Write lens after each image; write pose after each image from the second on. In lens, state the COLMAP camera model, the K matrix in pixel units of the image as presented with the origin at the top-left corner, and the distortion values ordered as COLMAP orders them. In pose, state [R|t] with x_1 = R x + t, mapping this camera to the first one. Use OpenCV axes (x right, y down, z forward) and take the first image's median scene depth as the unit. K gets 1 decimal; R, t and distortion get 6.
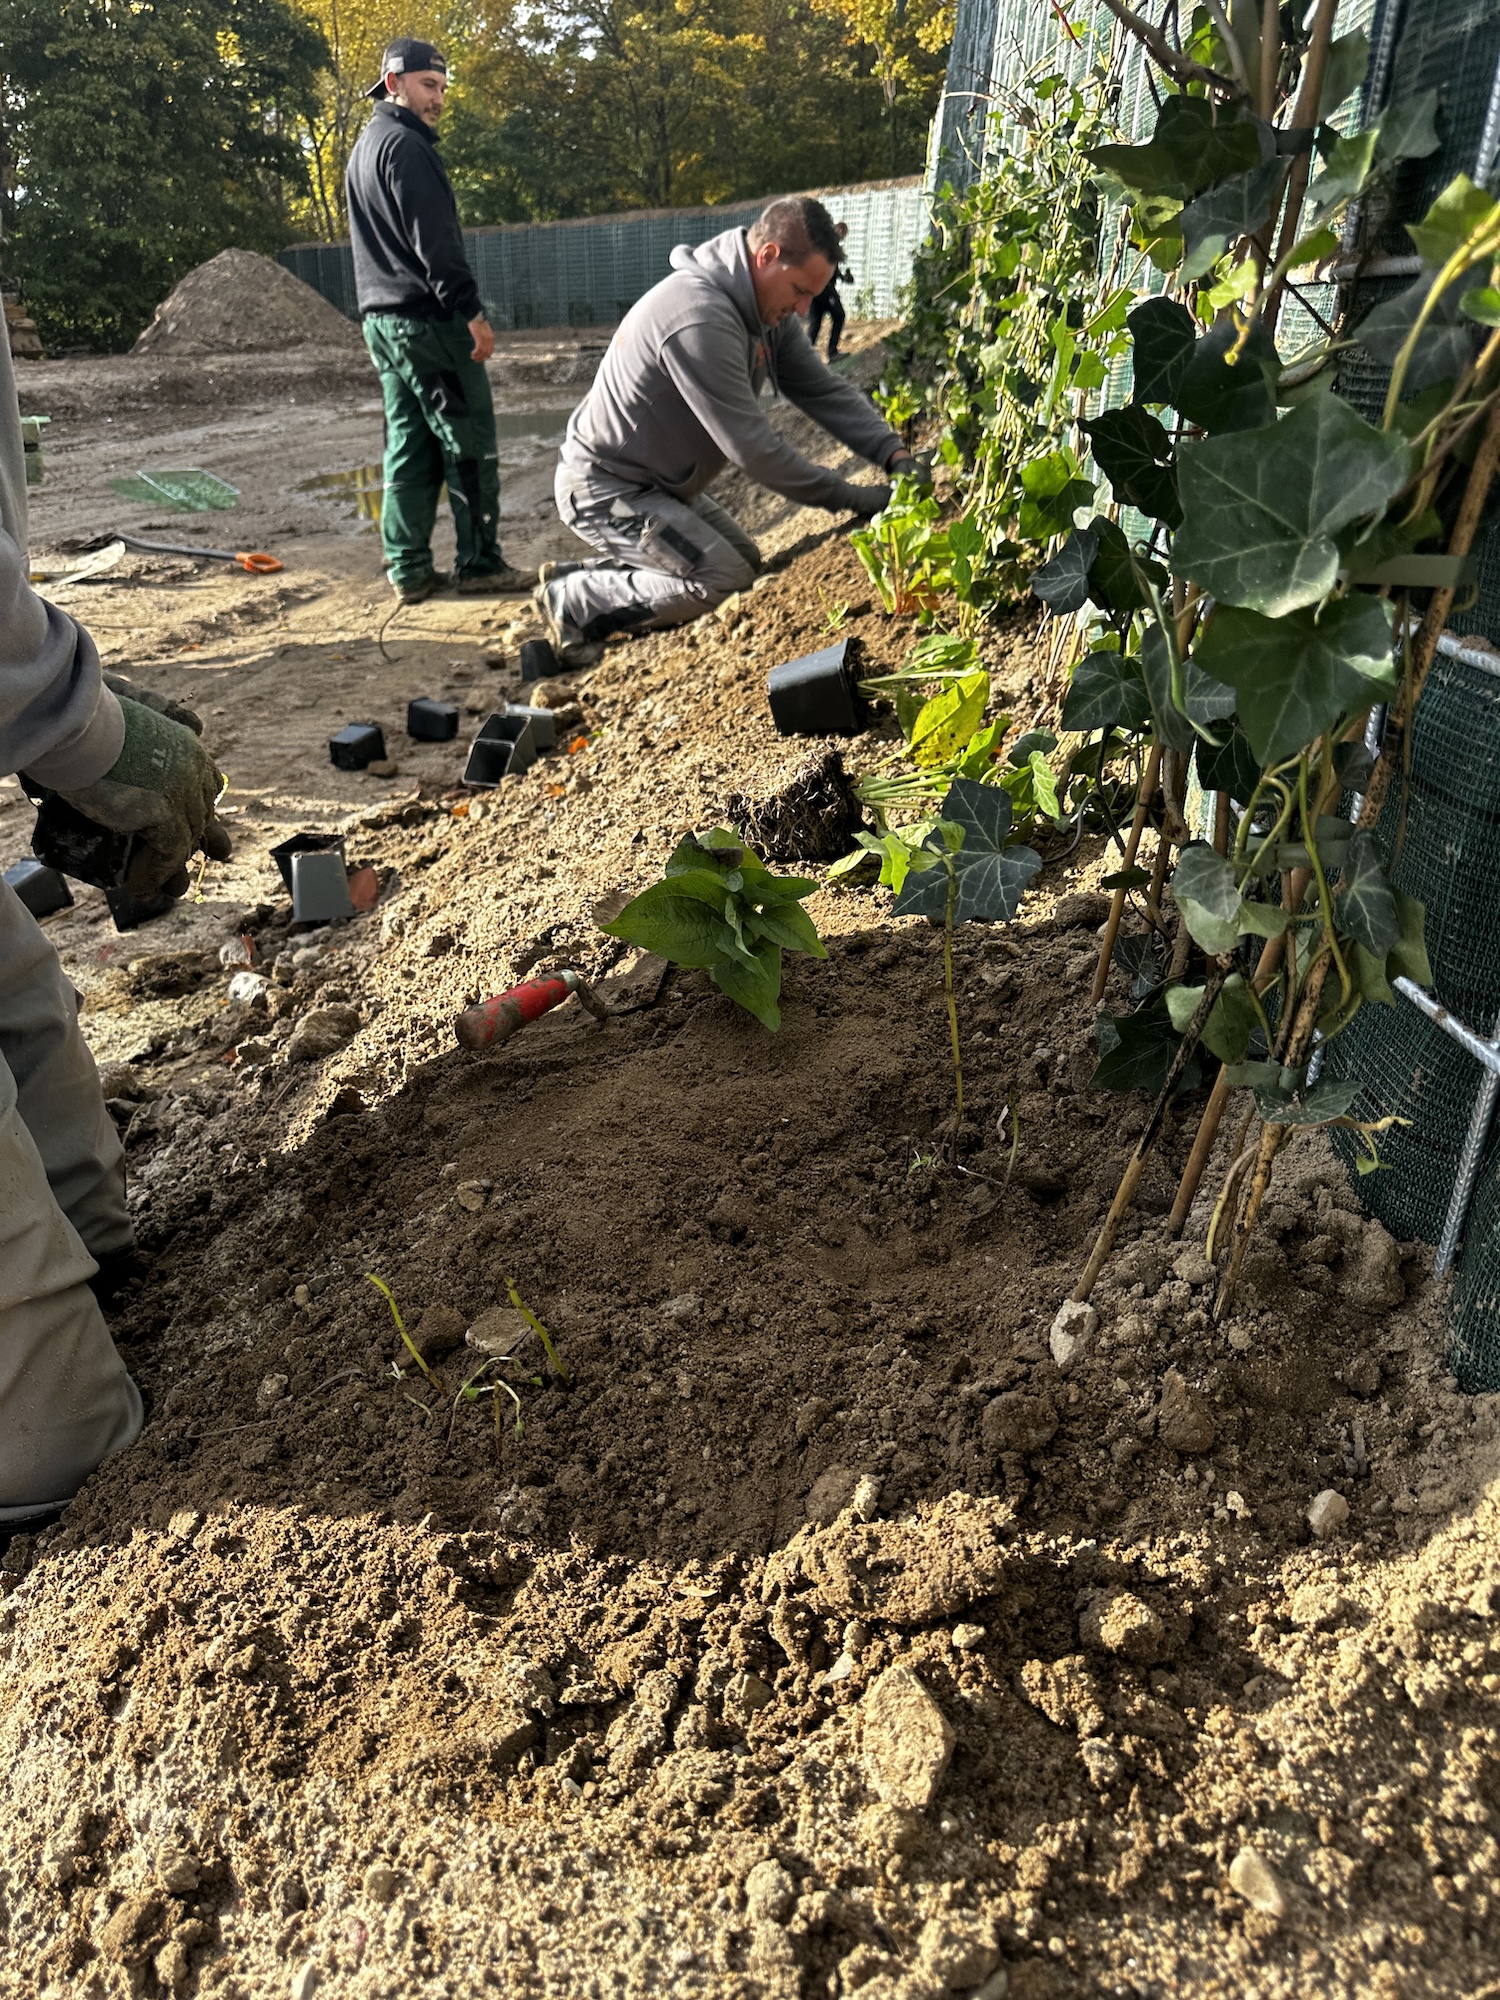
lens RADIAL K [[1392.5, 0, 745.2], [0, 1392.5, 1004.0], [0, 0, 1]] dist [-0.004573, 0.001719]
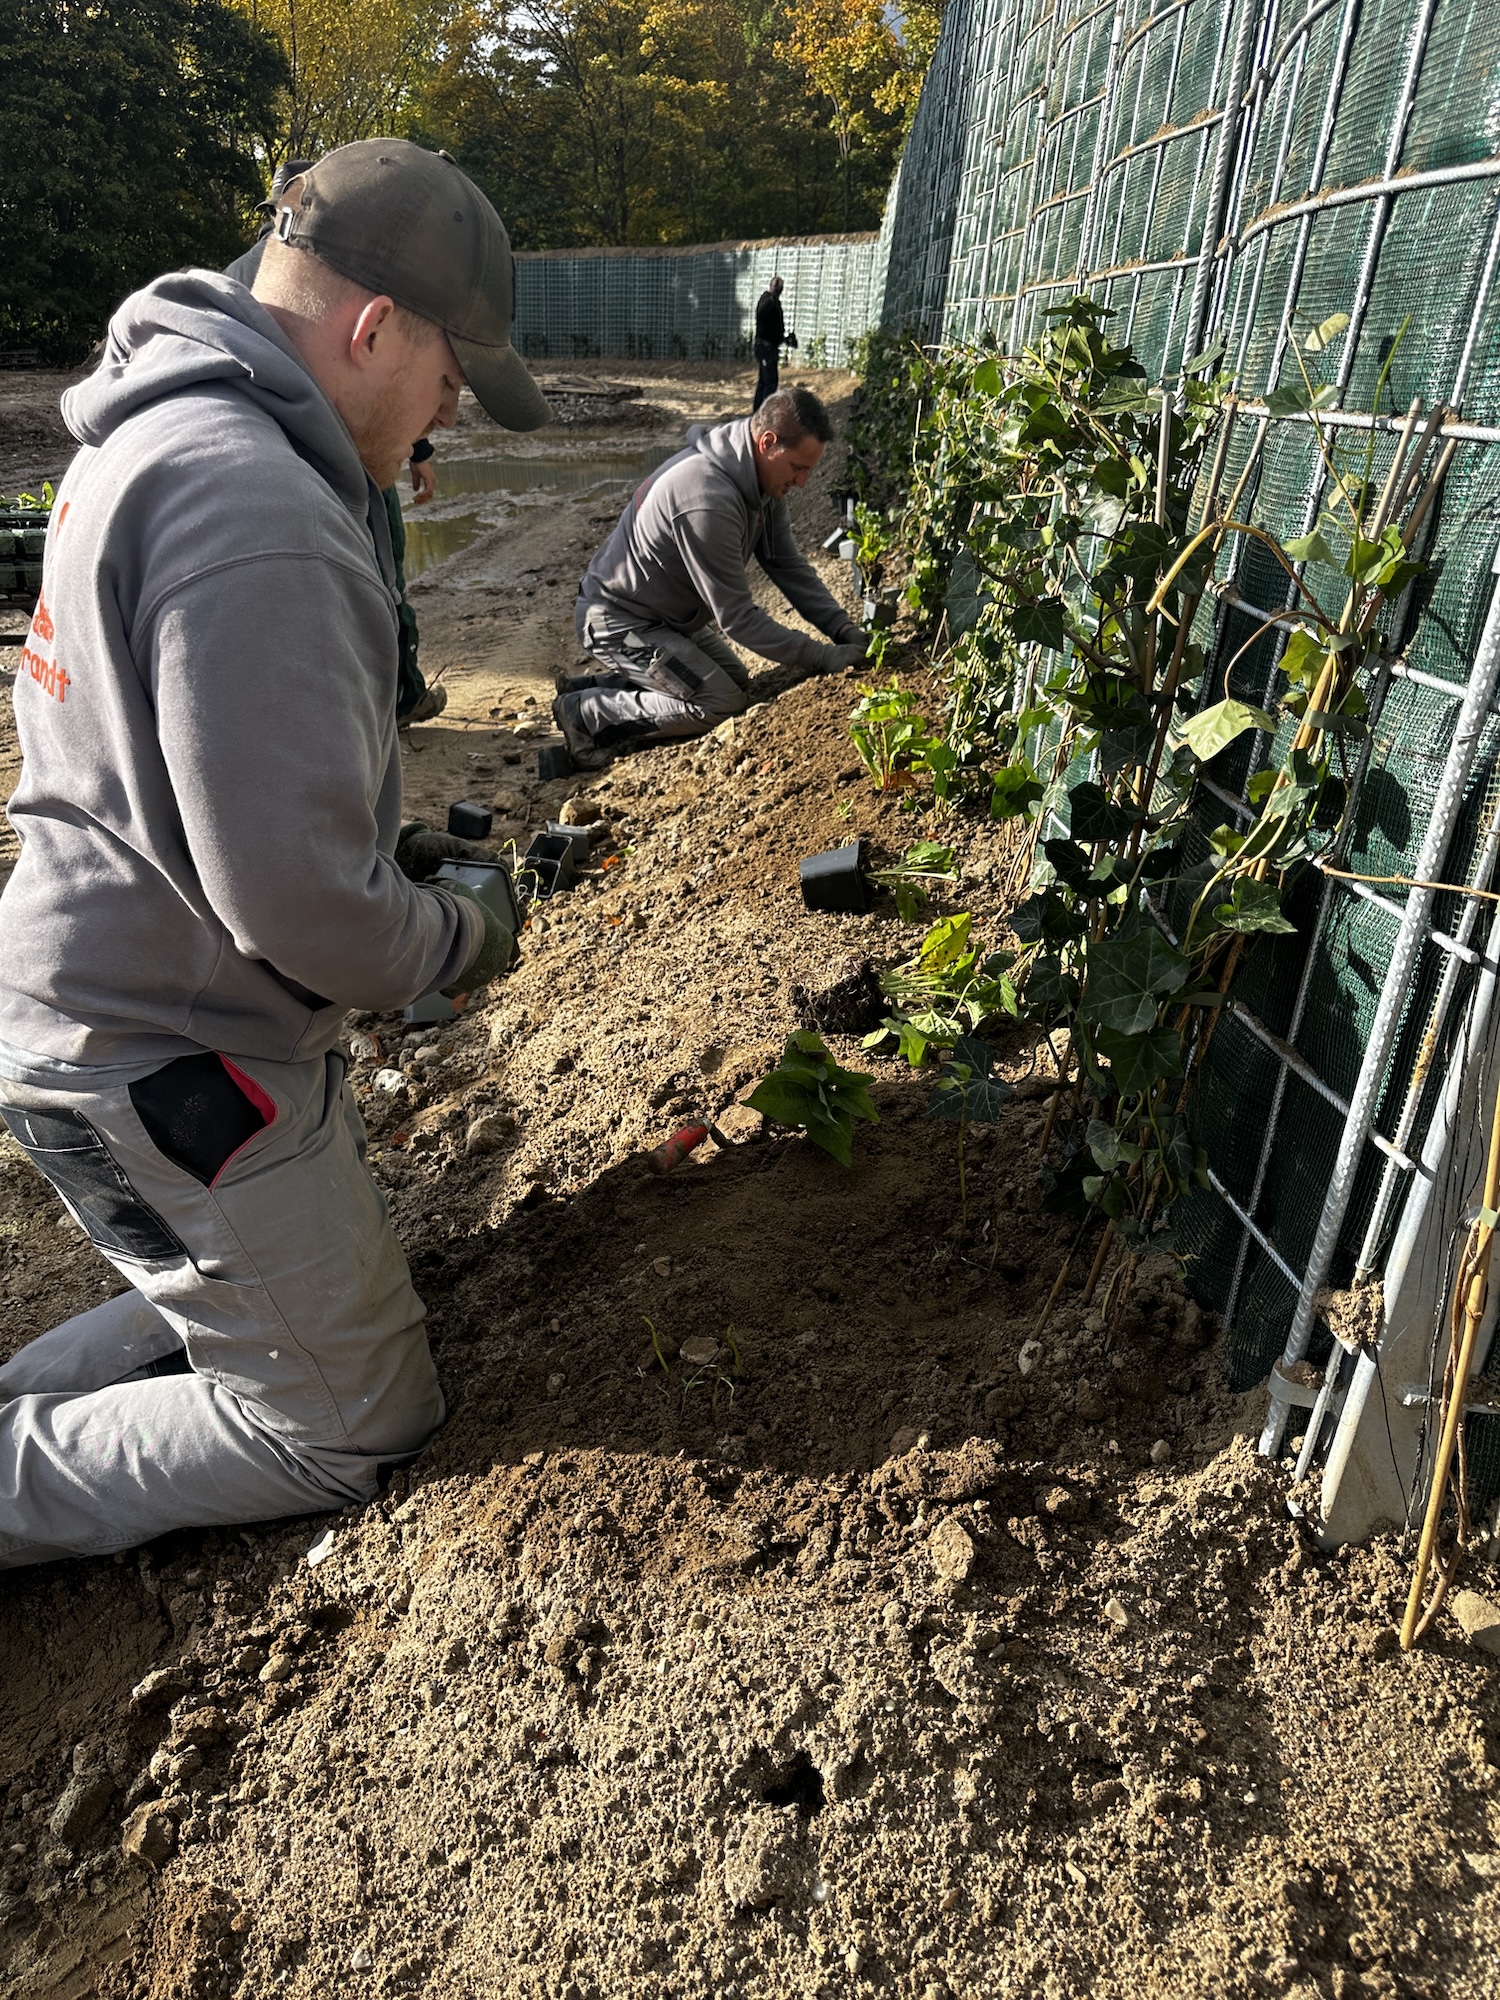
lens RADIAL K [[1397.2, 0, 720.3], [0, 1397.2, 998.8], [0, 0, 1]] dist [0.023060, 0.000316]
pose [[0.999120, 0.023380, 0.034823, -0.285512], [-0.022893, 0.999635, -0.014321, -0.230641], [-0.035146, 0.013511, 0.999291, -0.966226]]
